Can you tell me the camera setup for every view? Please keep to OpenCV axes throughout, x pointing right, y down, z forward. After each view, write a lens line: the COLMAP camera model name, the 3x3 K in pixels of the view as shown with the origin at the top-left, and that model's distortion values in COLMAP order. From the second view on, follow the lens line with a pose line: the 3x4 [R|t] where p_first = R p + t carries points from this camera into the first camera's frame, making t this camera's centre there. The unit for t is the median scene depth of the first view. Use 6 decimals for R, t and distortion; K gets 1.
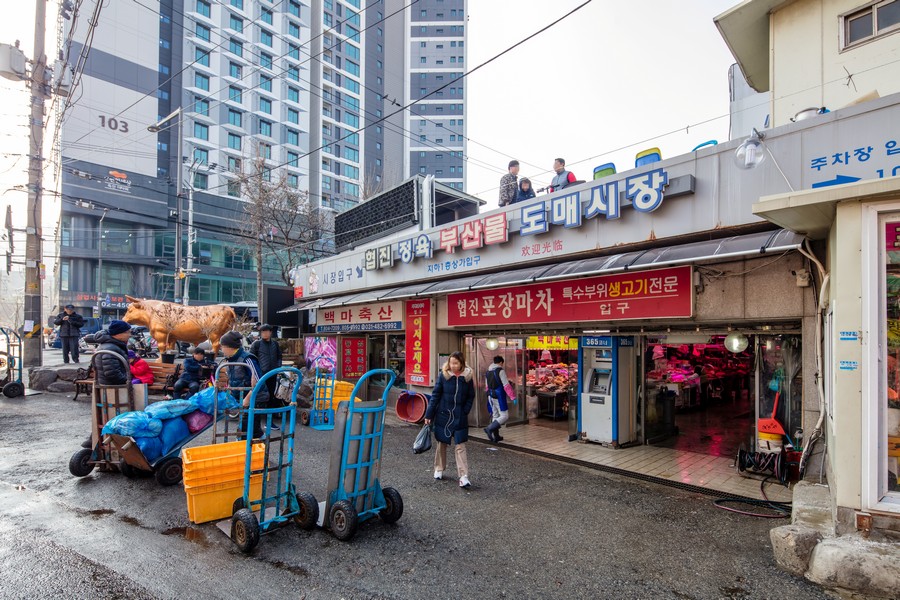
lens RADIAL K [[437.7, 0, 443.5], [0, 437.7, 335.9], [0, 0, 1]] dist [0.005158, -0.004025]
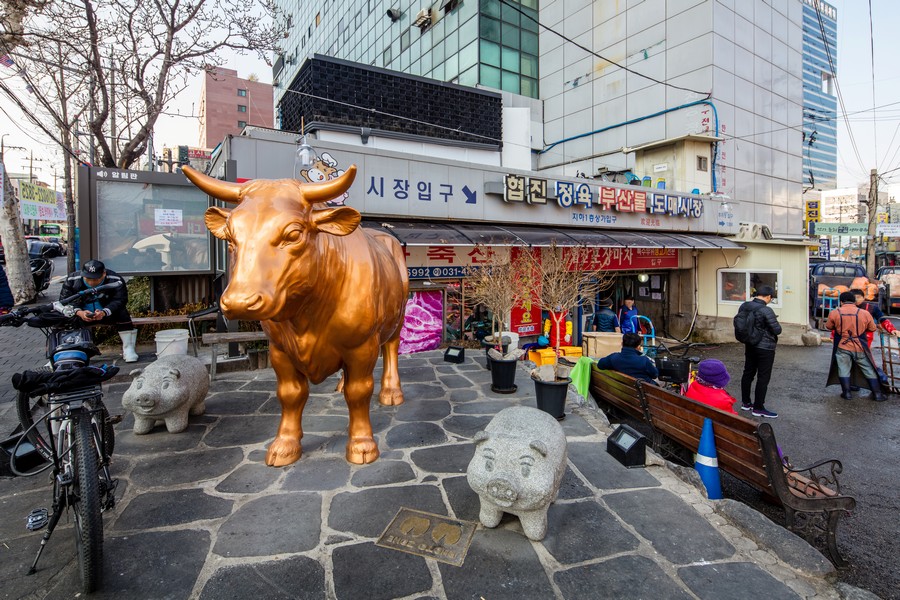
lens RADIAL K [[437.7, 0, 448.2], [0, 437.7, 258.4], [0, 0, 1]] dist [0.005158, -0.004025]
pose [[0.161166, -0.013444, 0.986836, -1.309326], [-0.014699, 0.999764, 0.016020, -0.081490], [-0.986818, -0.017087, 0.160930, 1.351006]]
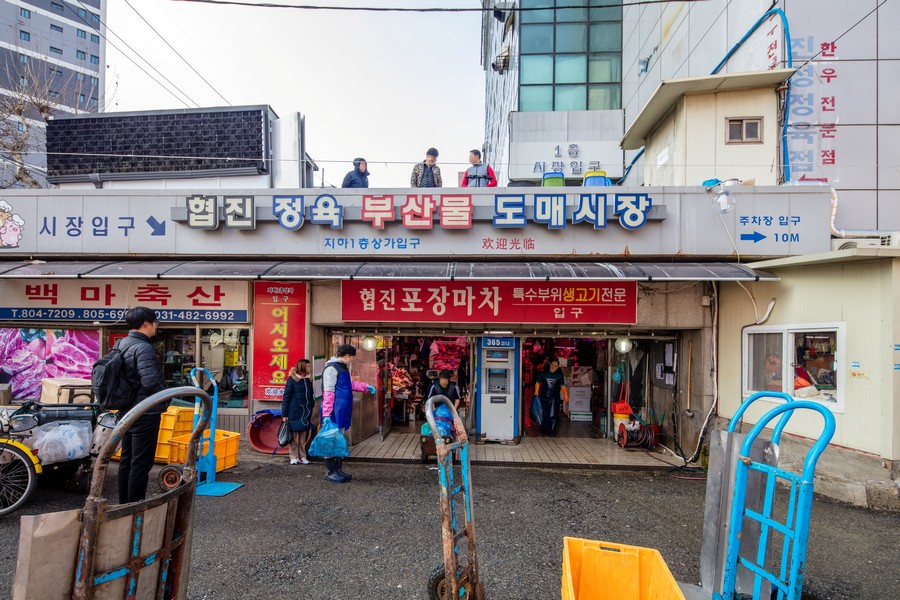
lens RADIAL K [[437.7, 0, 449.2], [0, 437.7, 338.6], [0, 0, 1]] dist [0.005158, -0.004025]
pose [[0.714505, 0.008150, 0.699582, -0.483373], [-0.021917, 0.999702, 0.010738, -0.004418], [-0.699286, -0.023005, 0.714471, 0.388049]]
